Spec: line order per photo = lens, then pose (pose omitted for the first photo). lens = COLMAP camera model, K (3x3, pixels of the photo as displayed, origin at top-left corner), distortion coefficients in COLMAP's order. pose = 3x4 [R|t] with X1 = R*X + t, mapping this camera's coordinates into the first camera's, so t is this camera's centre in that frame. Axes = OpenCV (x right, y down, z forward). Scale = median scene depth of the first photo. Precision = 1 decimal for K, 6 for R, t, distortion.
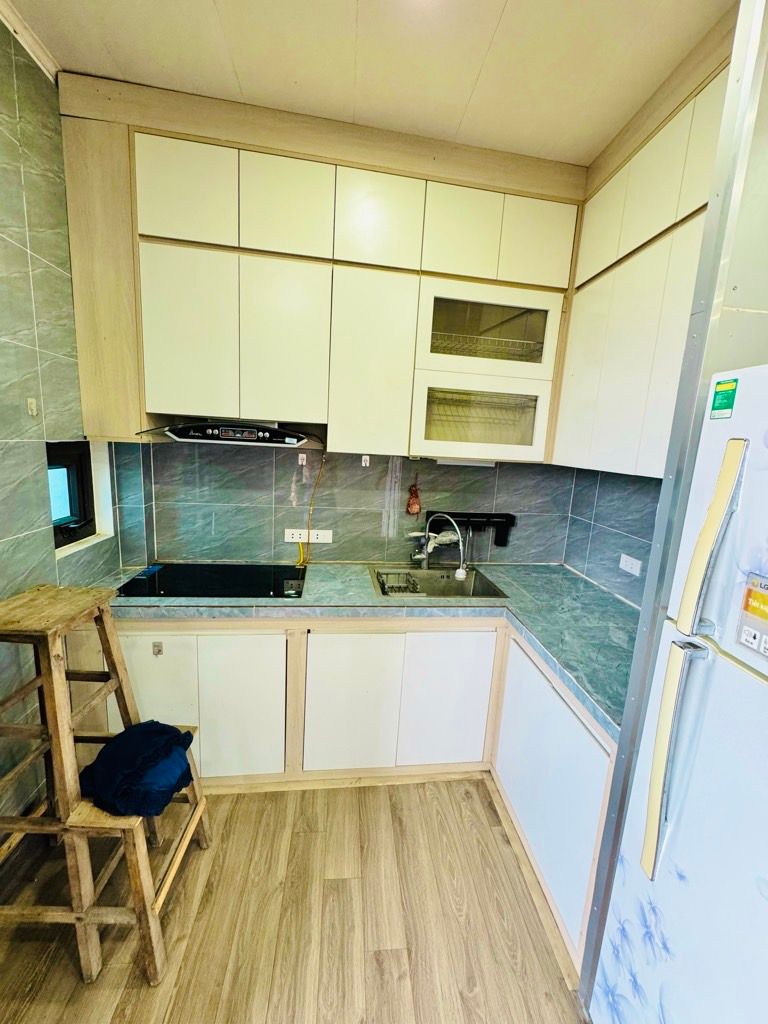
lens RADIAL K [[410.2, 0, 384.0], [0, 410.2, 512.0], [0, 0, 1]] dist [-0.003822, 0.000587]
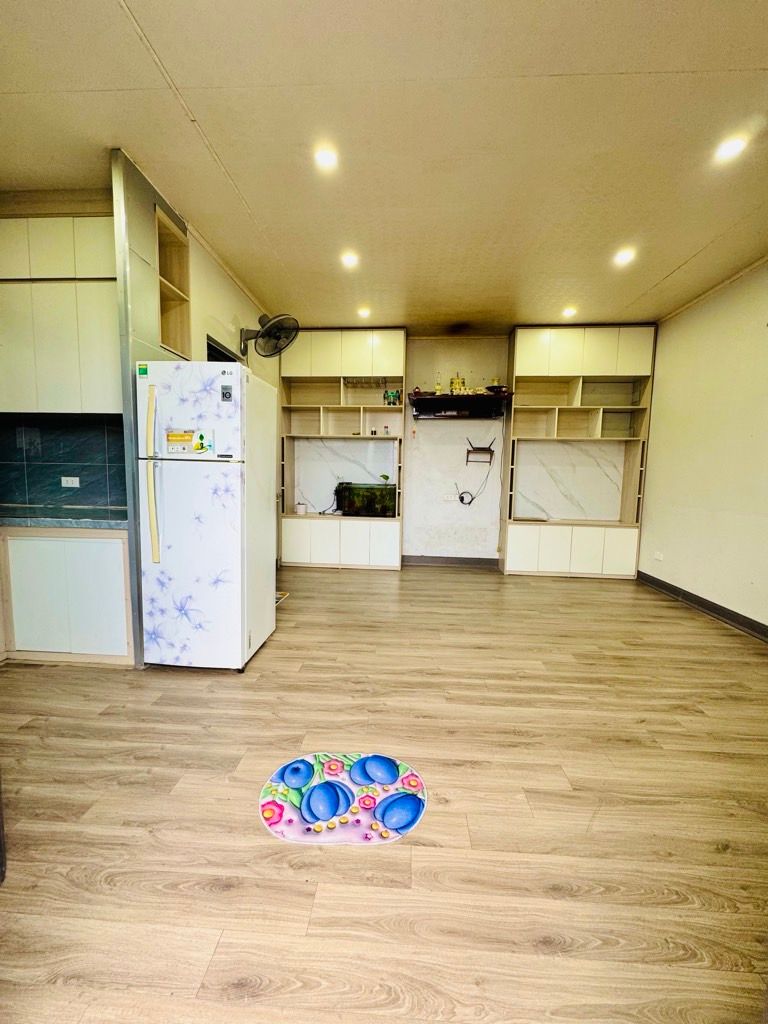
lens RADIAL K [[408.5, 0, 384.0], [0, 408.5, 512.0], [0, 0, 1]] dist [-0.003765, 0.000010]
pose [[0.154661, -0.146923, 0.976982, -0.738296], [0.158723, 0.979730, 0.122210, 0.243437], [-0.975134, 0.136168, 0.174846, -0.400198]]
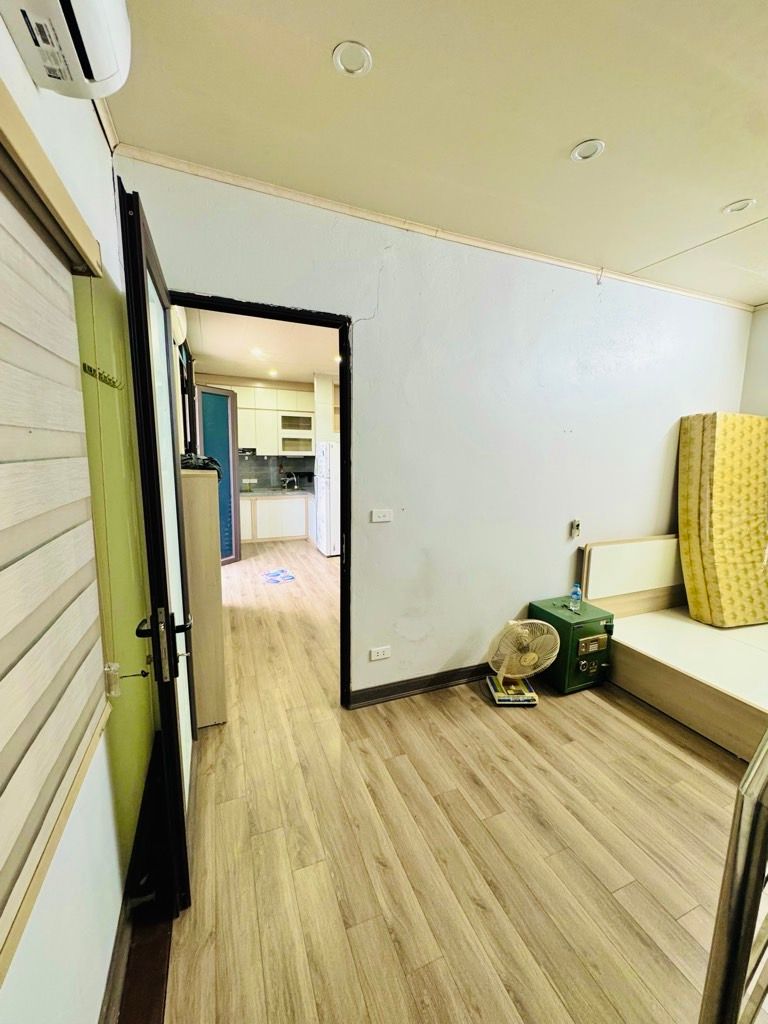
lens RADIAL K [[410.2, 0, 384.0], [0, 410.2, 512.0], [0, 0, 1]] dist [-0.003822, 0.000587]
pose [[0.955551, -0.082471, 0.283055, -0.126295], [0.086371, 0.996262, -0.001304, 0.484507], [-0.281890, 0.025694, 0.959103, -2.967402]]
